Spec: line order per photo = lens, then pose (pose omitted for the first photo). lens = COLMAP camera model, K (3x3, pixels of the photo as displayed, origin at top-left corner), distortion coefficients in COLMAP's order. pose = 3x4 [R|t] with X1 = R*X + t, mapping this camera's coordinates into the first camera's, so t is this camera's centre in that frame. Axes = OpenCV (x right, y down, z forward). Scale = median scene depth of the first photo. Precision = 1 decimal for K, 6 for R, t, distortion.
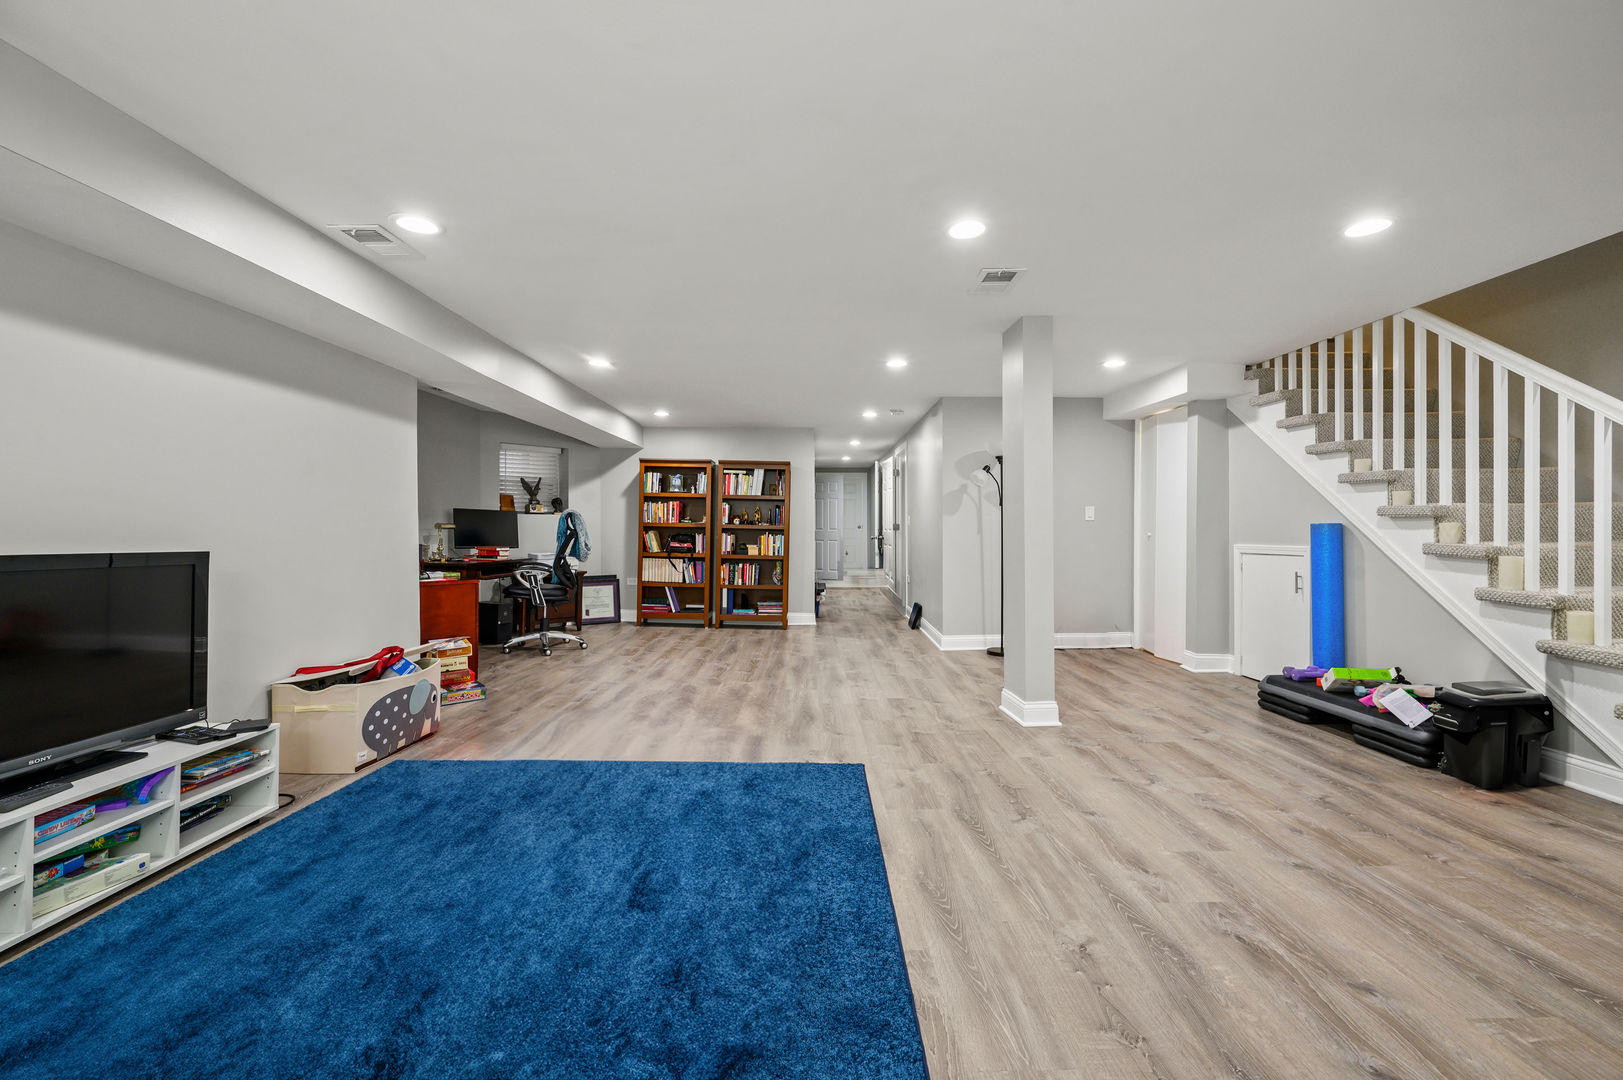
lens RADIAL K [[669.9, 0, 811.9], [0, 669.9, 534.6], [0, 0, 1]] dist [-0.001064, -0.000080]
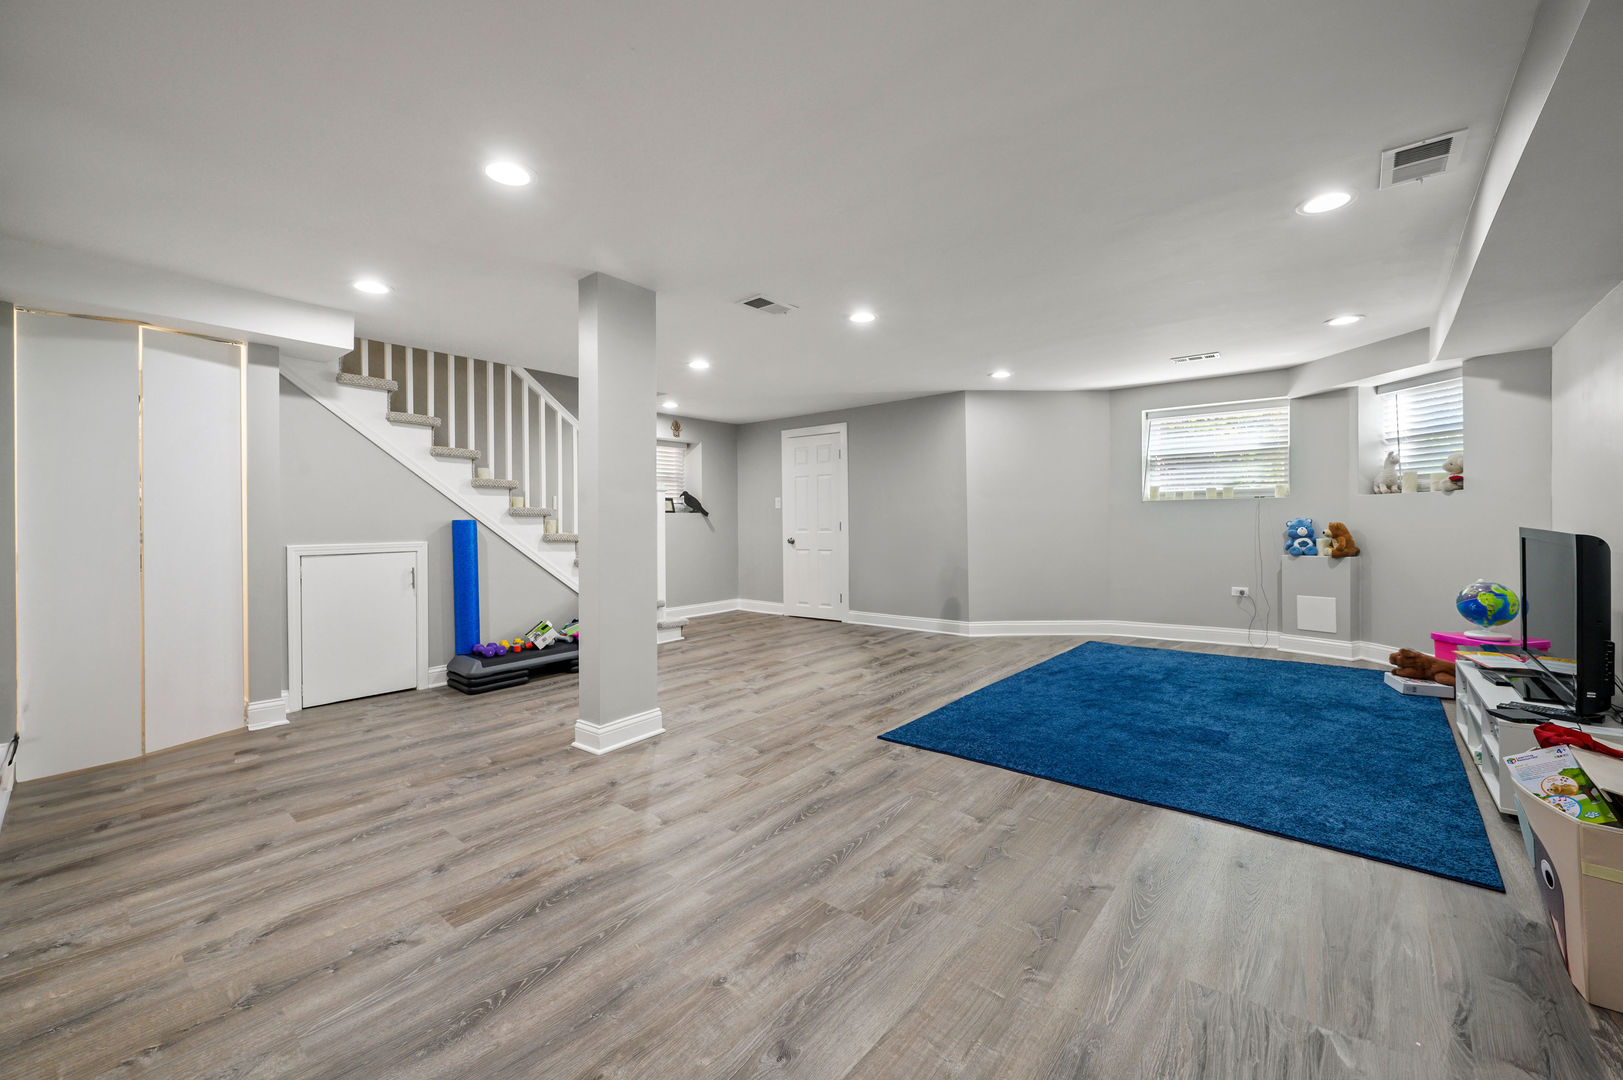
lens RADIAL K [[669.9, 0, 815.0], [0, 669.9, 529.3], [0, 0, 1]] dist [-0.001064, -0.000080]
pose [[-0.735731, 0.000693, 0.677273, -0.463239], [0.006443, 0.999961, 0.005976, -0.002136], [-0.677243, 0.008760, -0.735707, 1.464463]]
